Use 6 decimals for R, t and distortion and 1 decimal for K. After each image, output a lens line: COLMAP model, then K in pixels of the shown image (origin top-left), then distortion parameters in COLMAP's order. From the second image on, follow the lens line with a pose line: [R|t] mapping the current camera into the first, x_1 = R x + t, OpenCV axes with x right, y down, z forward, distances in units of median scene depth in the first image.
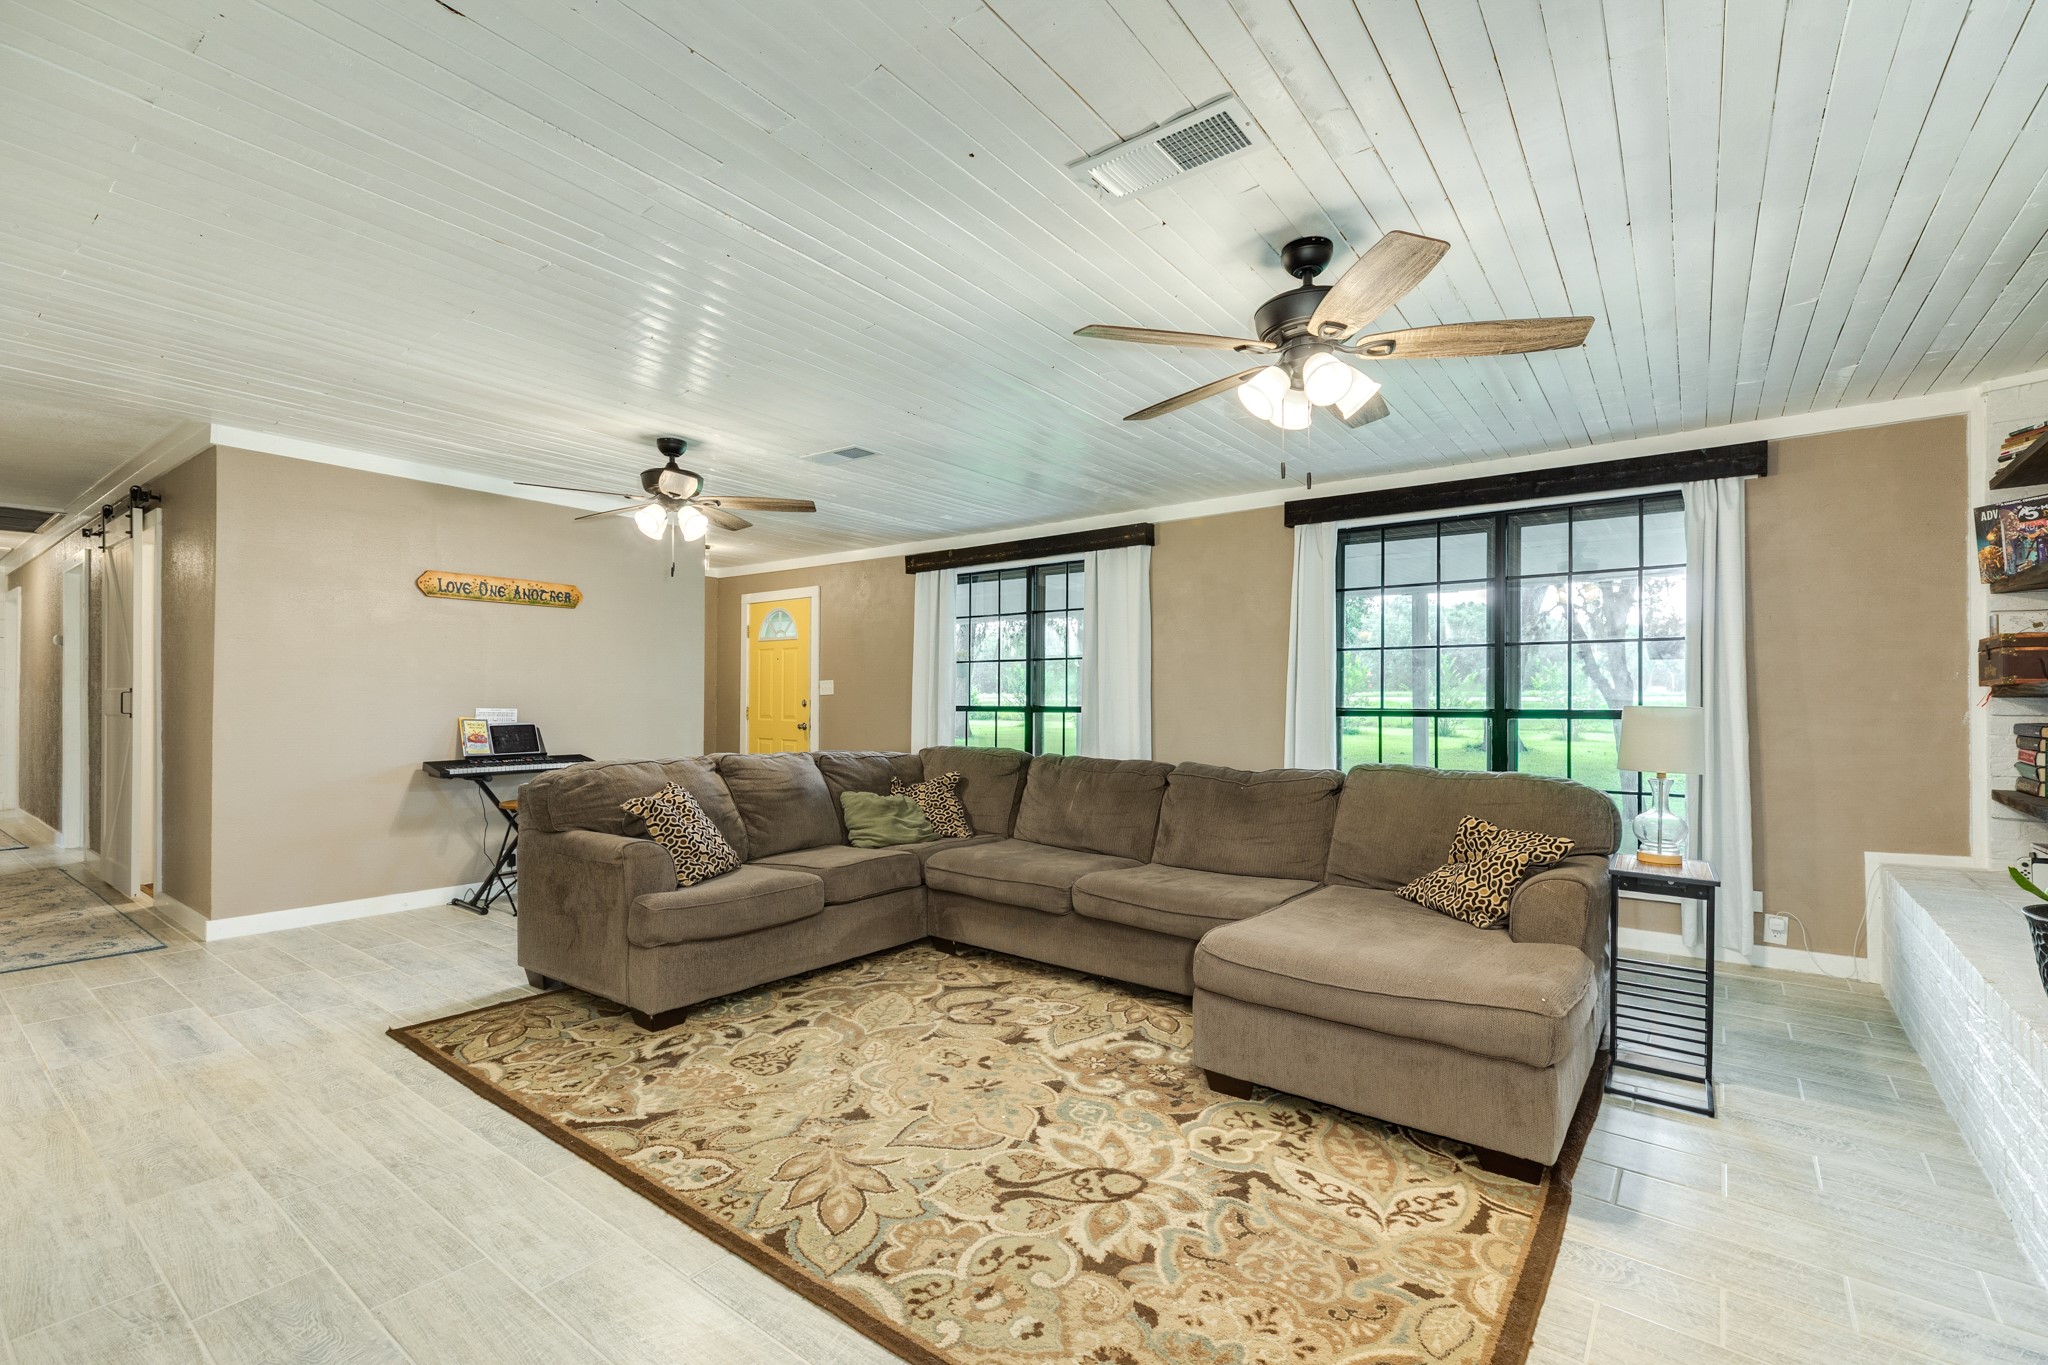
lens RADIAL K [[902.0, 0, 1019.6], [0, 902.0, 697.4], [0, 0, 1]] dist [0.006316, 0.000236]
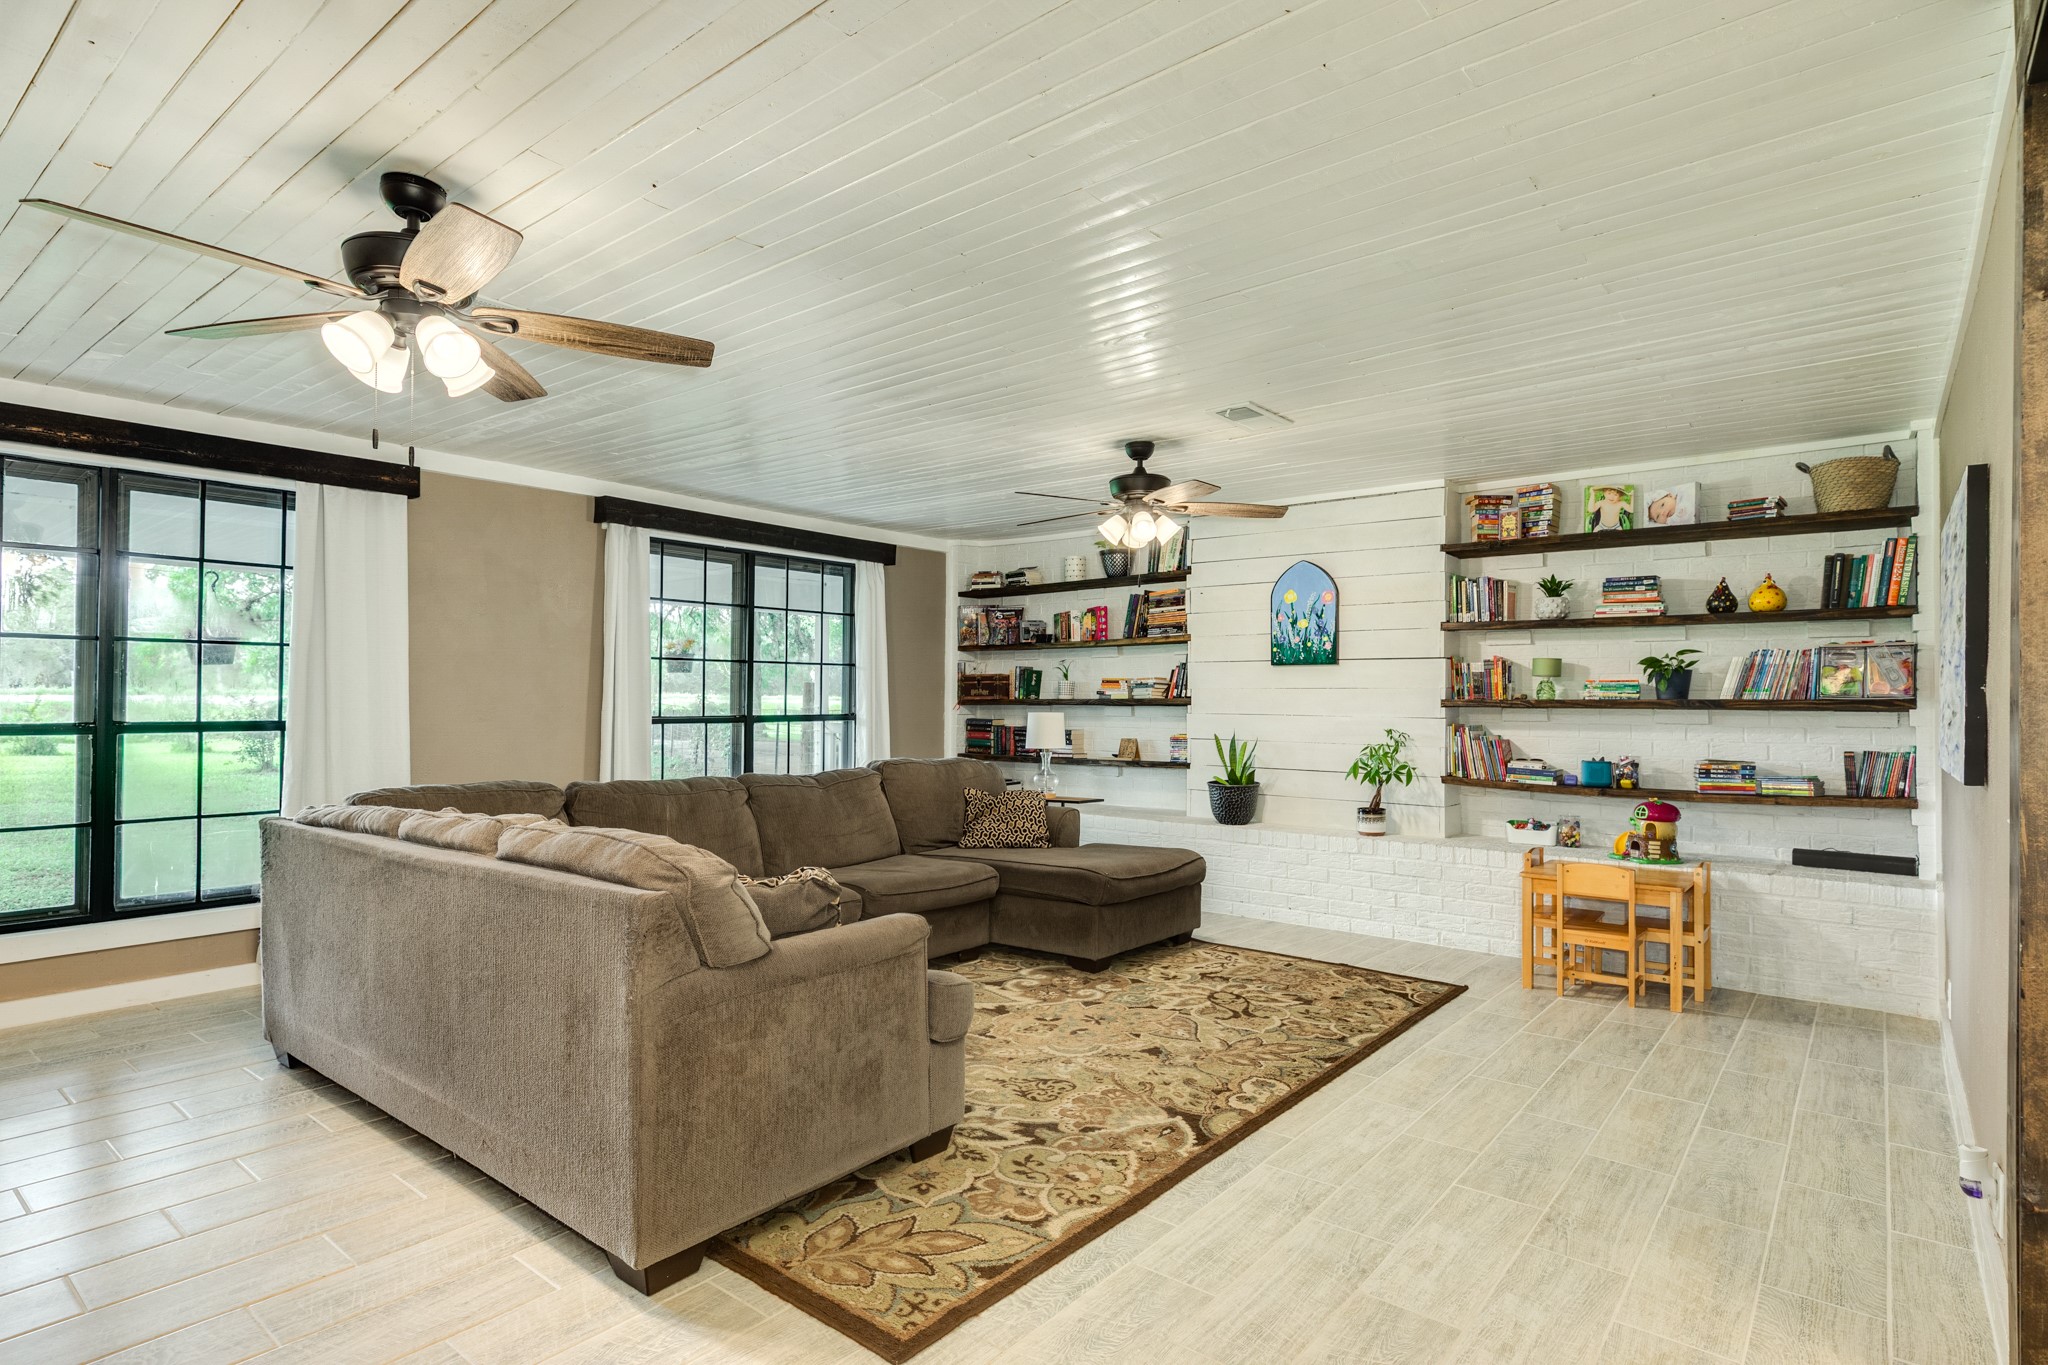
lens RADIAL K [[1054.5, 0, 1023.1], [0, 1054.5, 684.5], [0, 0, 1]] dist [-0.026125, -0.000729]
pose [[0.031574, 0.020128, 0.999299, -1.421616], [0.000609, 0.999797, -0.020157, 0.000272], [-0.999501, 0.001245, 0.031555, 1.002886]]
